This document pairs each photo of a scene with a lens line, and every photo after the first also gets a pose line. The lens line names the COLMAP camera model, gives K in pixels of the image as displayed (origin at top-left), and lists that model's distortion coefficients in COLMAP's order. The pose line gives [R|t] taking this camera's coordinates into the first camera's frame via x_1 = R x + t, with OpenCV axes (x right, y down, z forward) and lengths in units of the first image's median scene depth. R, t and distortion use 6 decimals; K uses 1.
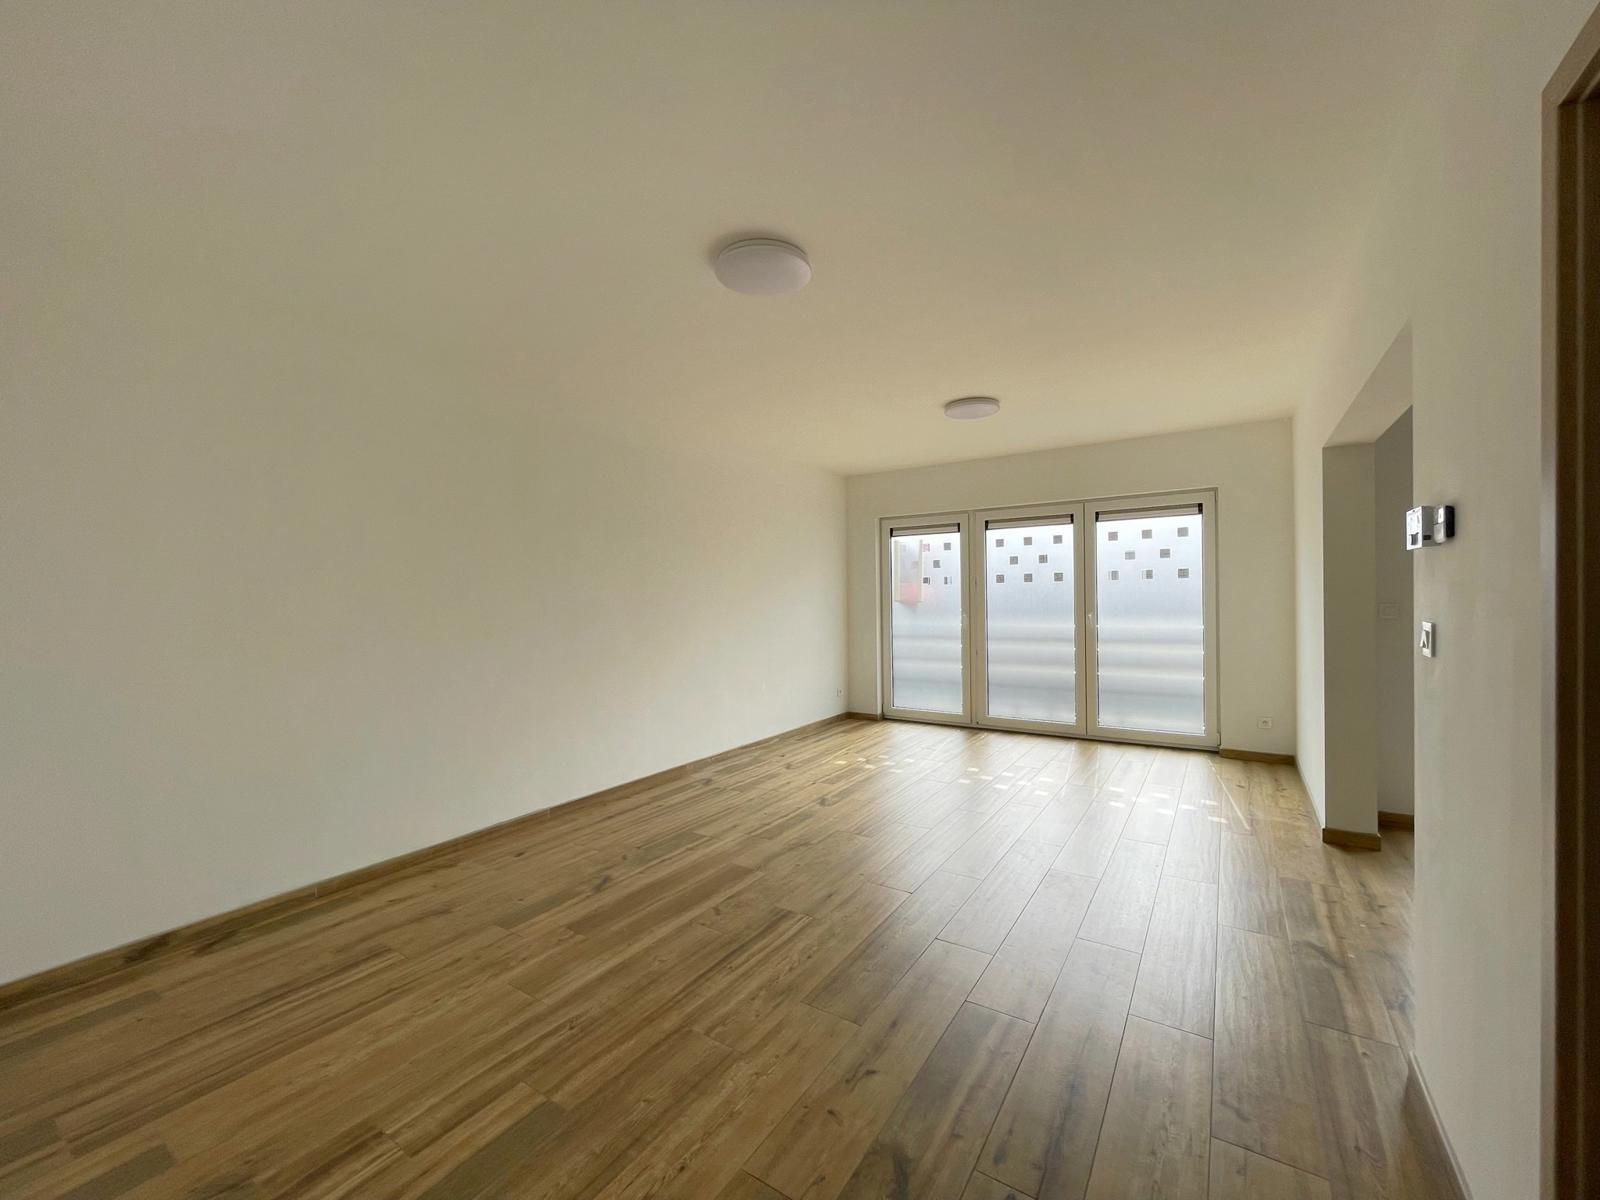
lens RADIAL K [[642.0, 0, 800.8], [0, 642.0, 597.9], [0, 0, 1]] dist [0.000732, 0.000033]
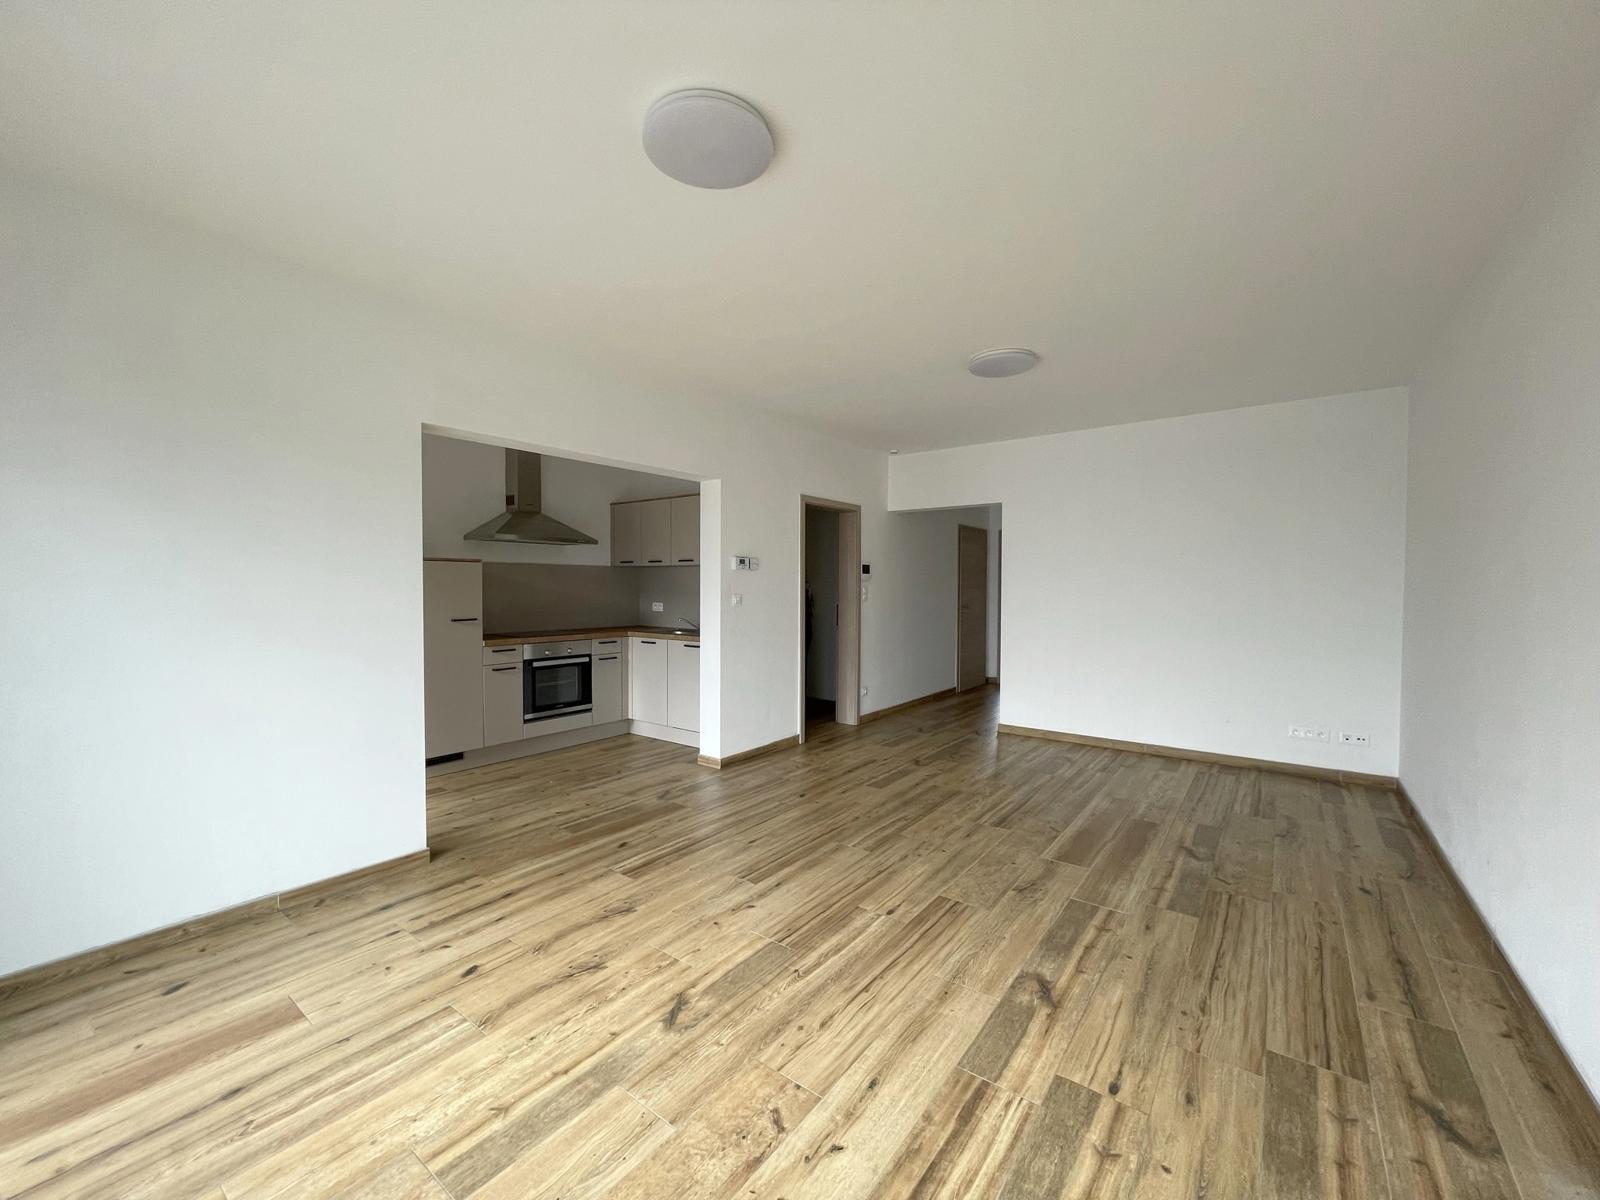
lens RADIAL K [[642.0, 0, 810.7], [0, 642.0, 598.2], [0, 0, 1]] dist [0.000732, 0.000033]
pose [[-0.999026, 0.008698, 0.043254, 0.214501], [0.009725, 0.999674, 0.023590, -0.005021], [-0.043035, 0.023987, -0.998786, 1.664444]]
